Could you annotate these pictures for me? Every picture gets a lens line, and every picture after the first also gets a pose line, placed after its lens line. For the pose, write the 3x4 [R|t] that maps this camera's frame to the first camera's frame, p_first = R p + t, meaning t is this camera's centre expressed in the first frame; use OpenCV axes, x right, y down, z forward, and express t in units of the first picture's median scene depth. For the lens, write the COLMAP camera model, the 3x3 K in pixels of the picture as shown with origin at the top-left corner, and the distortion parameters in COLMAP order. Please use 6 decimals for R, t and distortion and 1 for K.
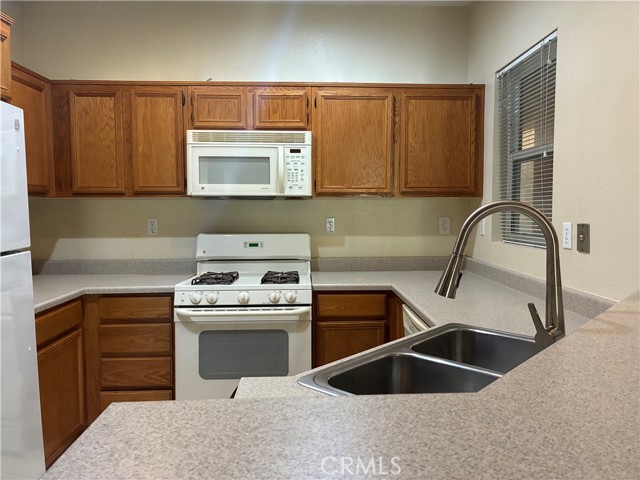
lens RADIAL K [[482.8, 0, 322.7], [0, 482.8, 236.2], [0, 0, 1]] dist [0.034179, -0.008582]
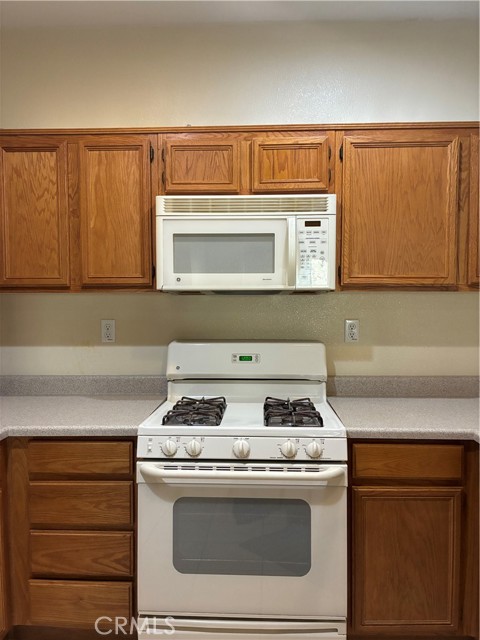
lens RADIAL K [[482.8, 0, 240.8], [0, 482.8, 317.0], [0, 0, 1]] dist [0.034179, -0.008582]
pose [[0.996673, 0.003203, -0.081440, -0.101306], [-0.004448, 0.999876, -0.015108, -0.035003], [0.081382, 0.015420, 0.996564, 0.317274]]
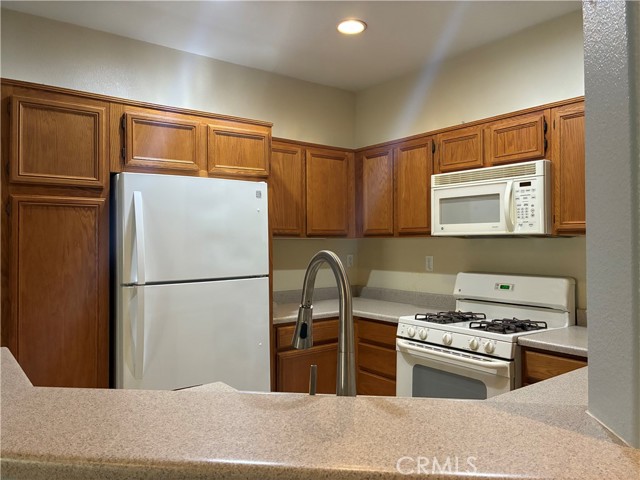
lens RADIAL K [[482.8, 0, 322.7], [0, 482.8, 236.2], [0, 0, 1]] dist [0.034179, -0.008582]
pose [[0.582574, -0.009904, -0.812717, 0.449971], [-0.045839, 0.997934, -0.045020, -0.023472], [0.811484, 0.063482, 0.580916, 0.183822]]
